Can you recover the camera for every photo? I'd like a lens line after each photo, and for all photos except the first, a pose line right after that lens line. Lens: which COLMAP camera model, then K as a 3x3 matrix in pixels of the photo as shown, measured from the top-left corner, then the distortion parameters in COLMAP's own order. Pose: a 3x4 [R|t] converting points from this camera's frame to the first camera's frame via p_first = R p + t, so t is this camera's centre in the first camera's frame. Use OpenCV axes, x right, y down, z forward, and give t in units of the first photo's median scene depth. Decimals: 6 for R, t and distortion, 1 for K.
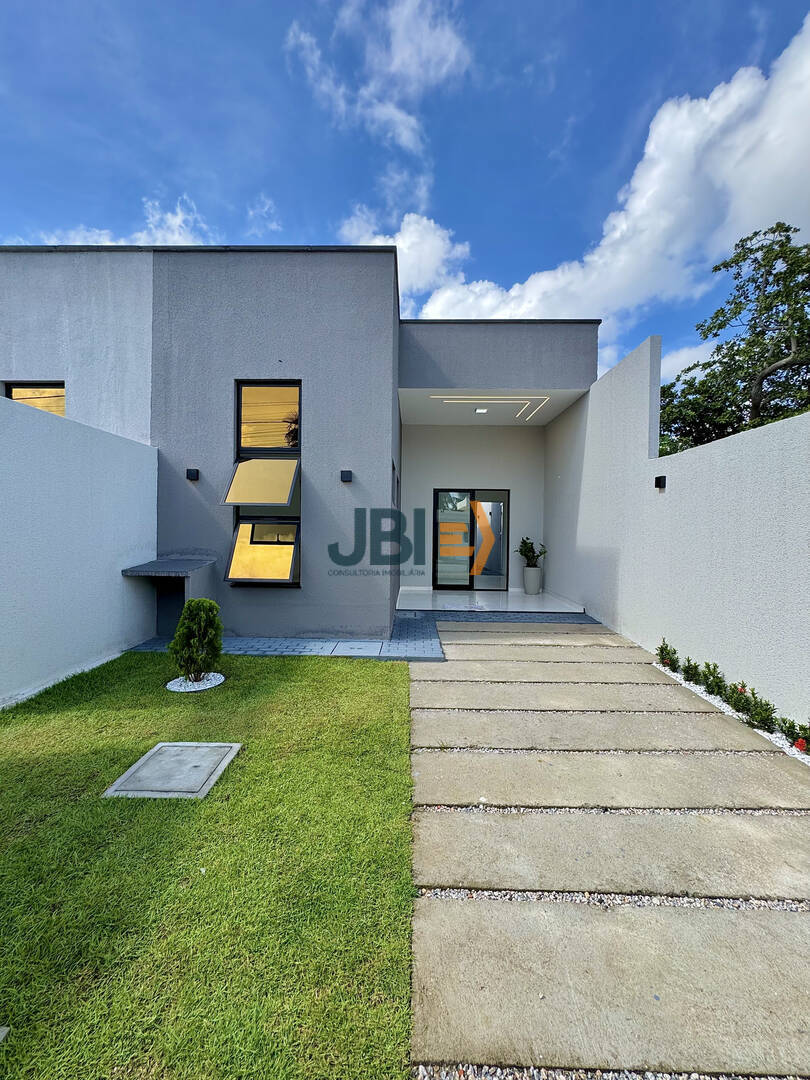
lens RADIAL K [[429.4, 0, 406.1], [0, 429.4, 538.2], [0, 0, 1]] dist [-0.002316, -0.000066]
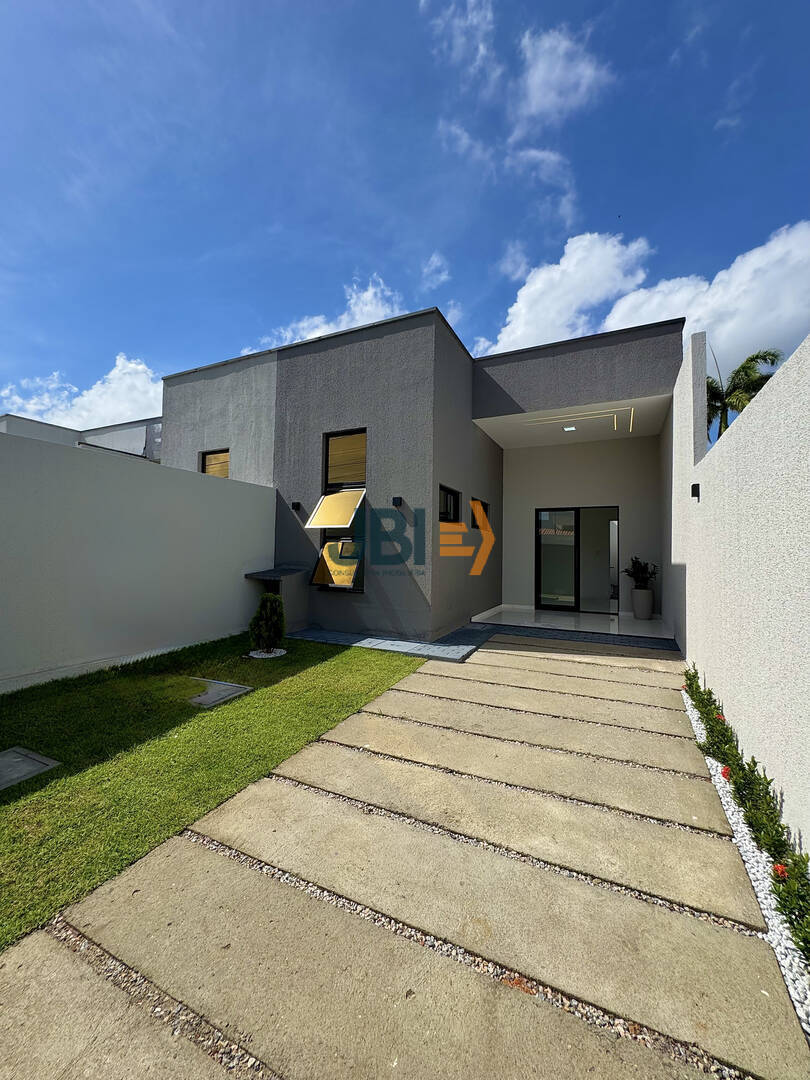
lens RADIAL K [[429.4, 0, 406.1], [0, 429.4, 538.2], [0, 0, 1]] dist [-0.002316, -0.000066]
pose [[0.906036, -0.015195, -0.422928, 0.422028], [-0.009182, 0.998414, -0.055541, 0.026735], [0.423101, 0.054205, 0.904459, -0.078576]]
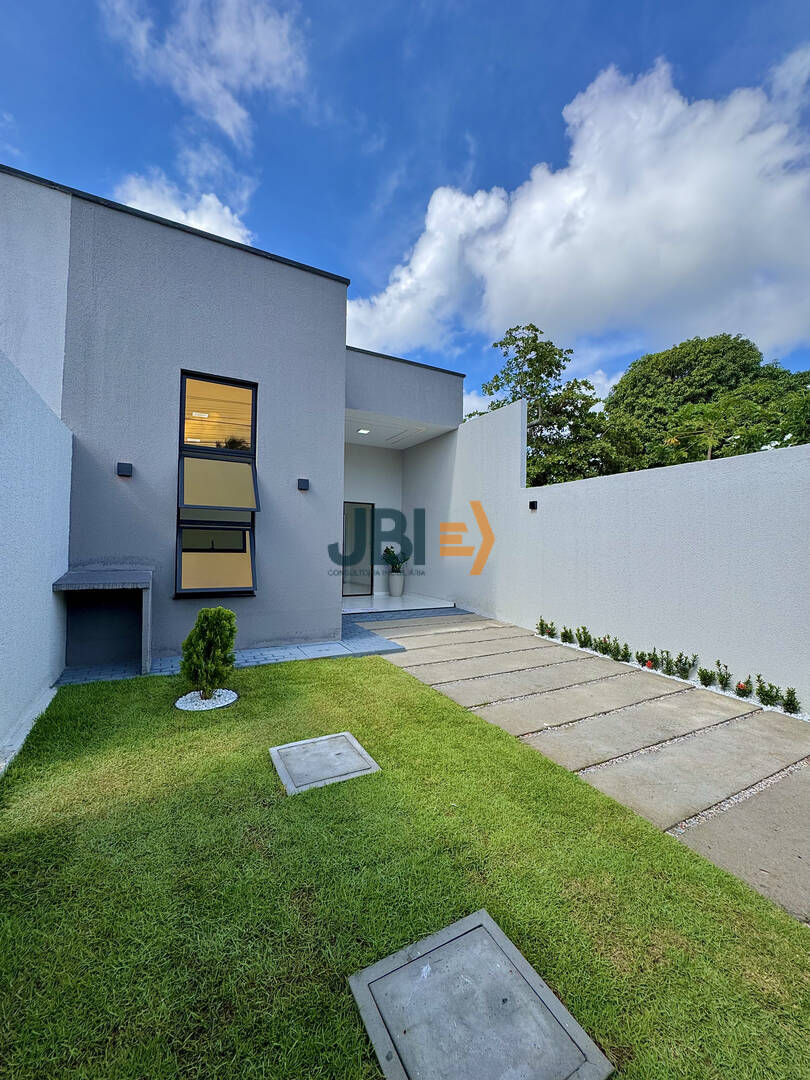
lens RADIAL K [[429.4, 0, 406.1], [0, 429.4, 538.2], [0, 0, 1]] dist [-0.002316, -0.000066]
pose [[0.868581, 0.010398, 0.495438, -0.468570], [0.003633, 0.999619, -0.027349, 0.013988], [-0.495534, 0.025554, 0.868213, -0.011785]]
